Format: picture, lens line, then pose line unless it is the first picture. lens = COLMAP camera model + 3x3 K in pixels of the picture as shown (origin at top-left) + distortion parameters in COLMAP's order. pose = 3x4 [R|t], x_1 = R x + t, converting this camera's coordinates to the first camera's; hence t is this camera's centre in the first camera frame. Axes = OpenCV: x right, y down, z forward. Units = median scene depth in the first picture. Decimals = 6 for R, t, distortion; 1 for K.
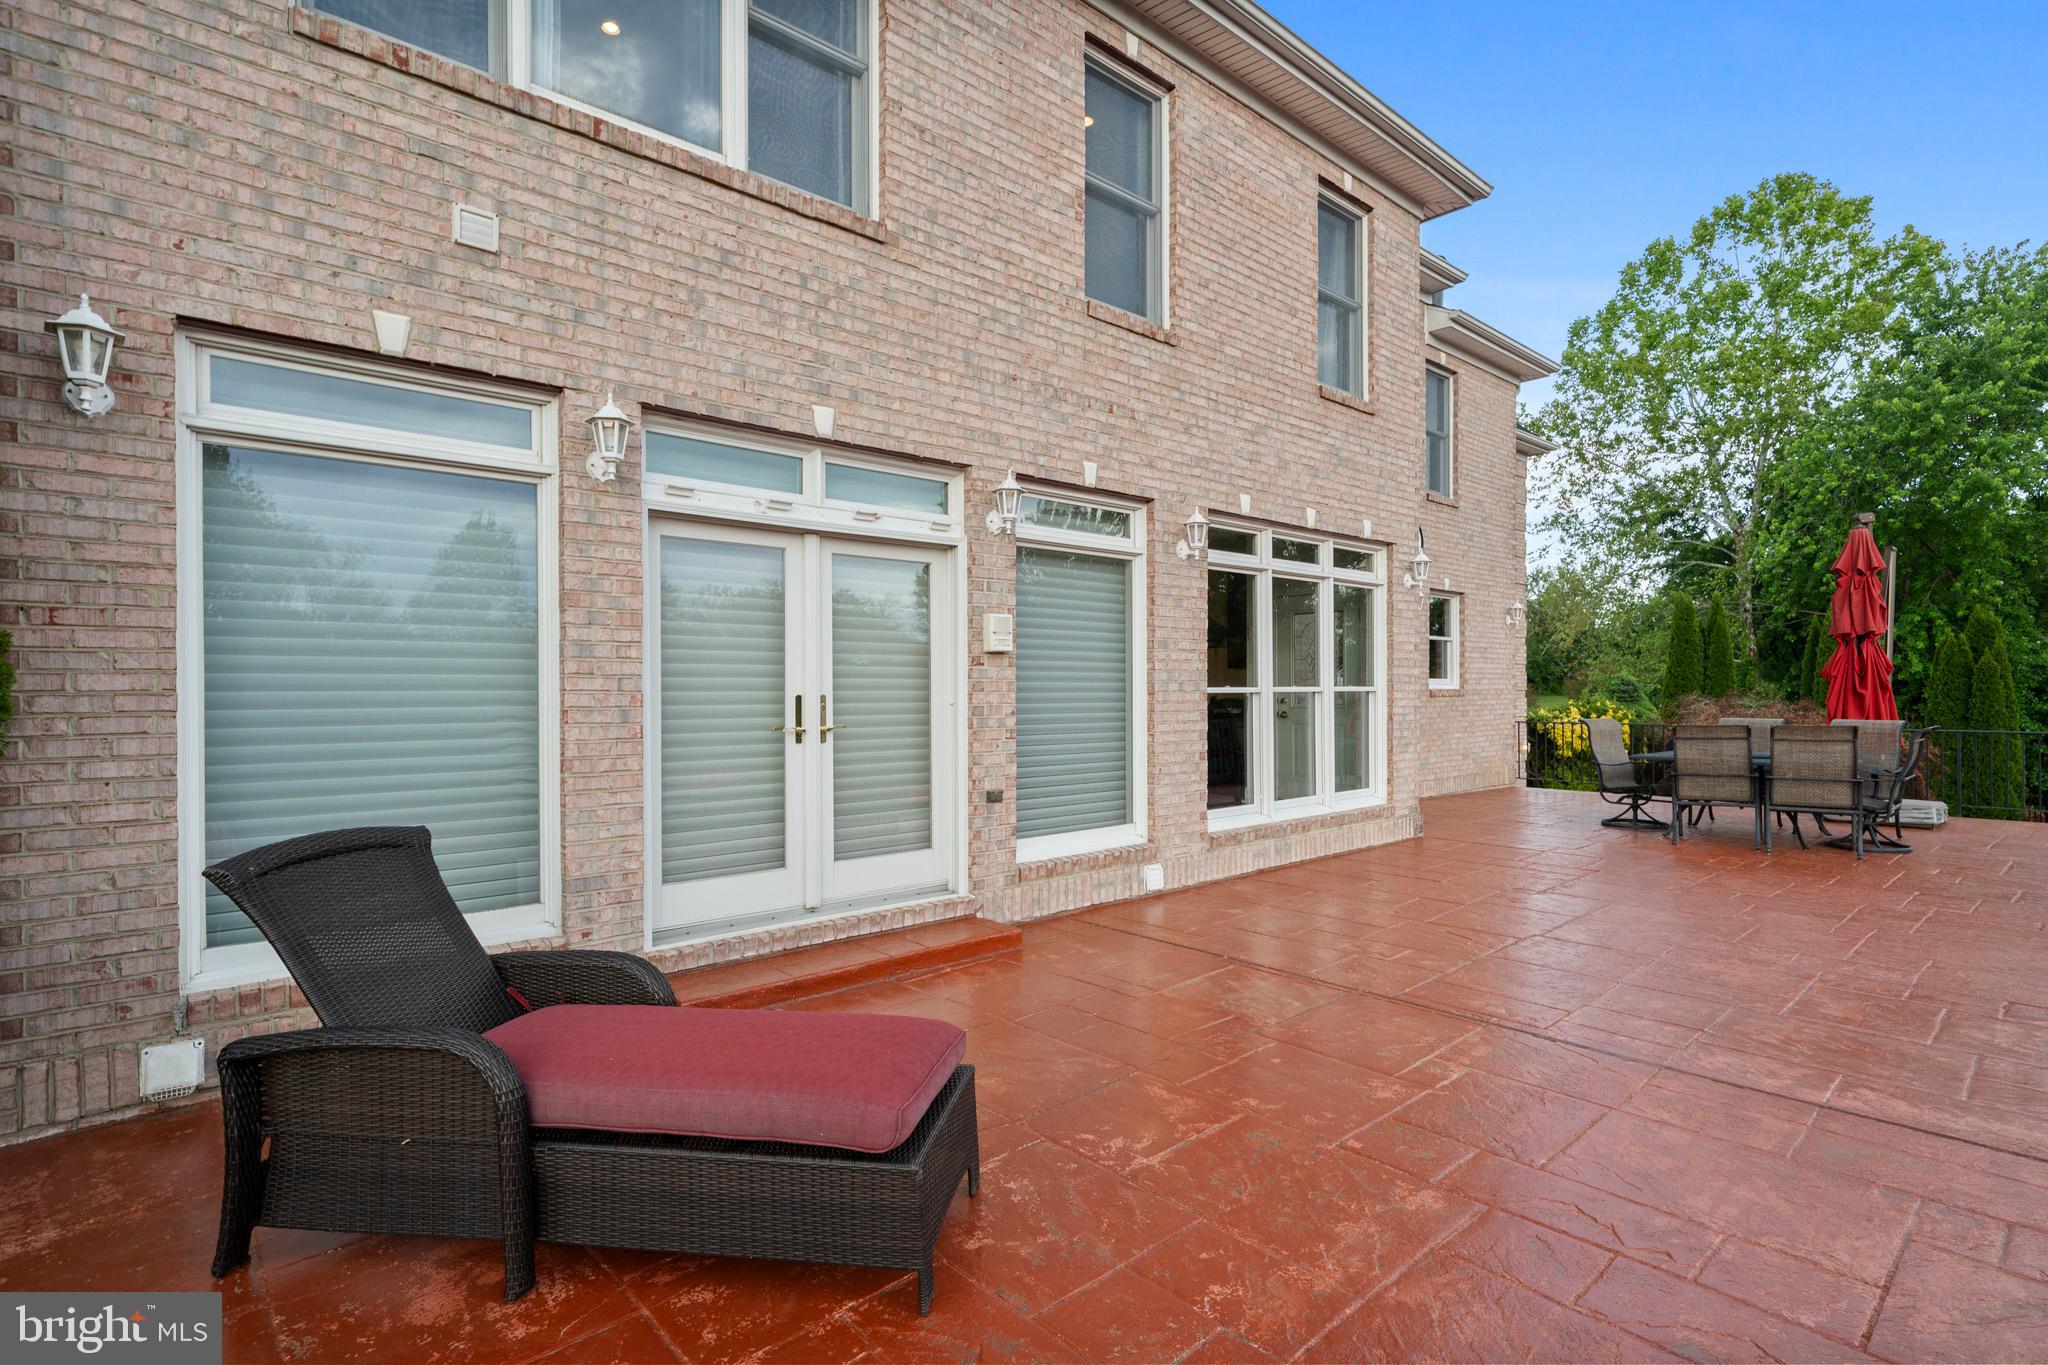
lens RADIAL K [[957.2, 0, 1020.0], [0, 957.2, 689.1], [0, 0, 1]] dist [0.000615, -0.000391]
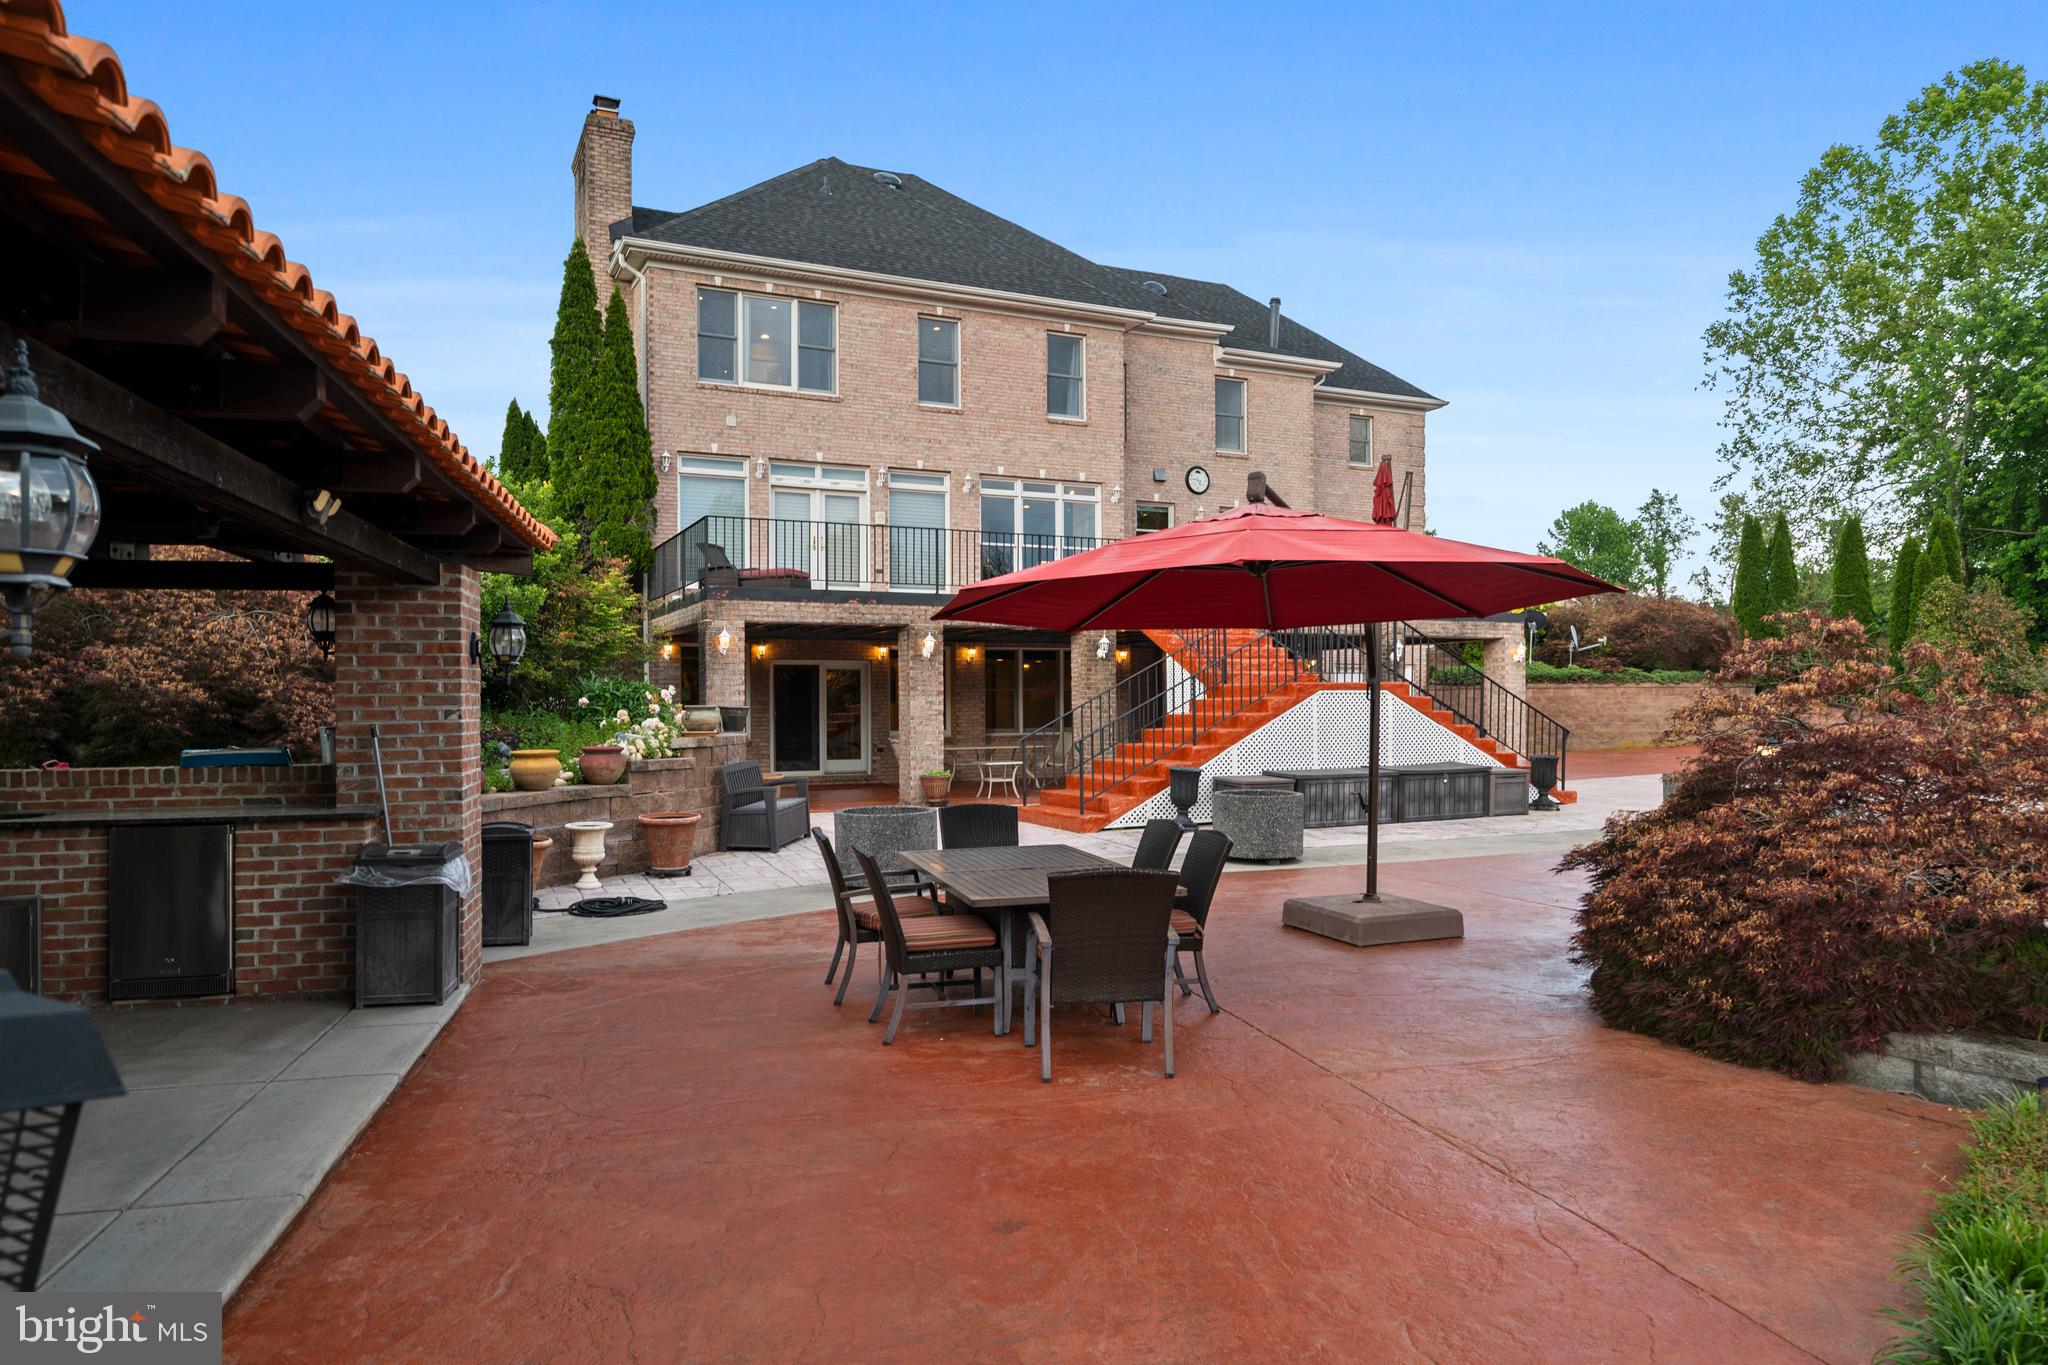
lens RADIAL K [[1266.7, 0, 1024.0], [0, 1266.7, 682.5], [0, 0, 1]] dist [-0.003618, 0.000296]
pose [[0.963394, -0.007761, -0.267978, 1.393900], [0.003894, 0.999881, -0.014958, 0.491461], [0.268062, 0.013367, 0.963309, -2.588897]]
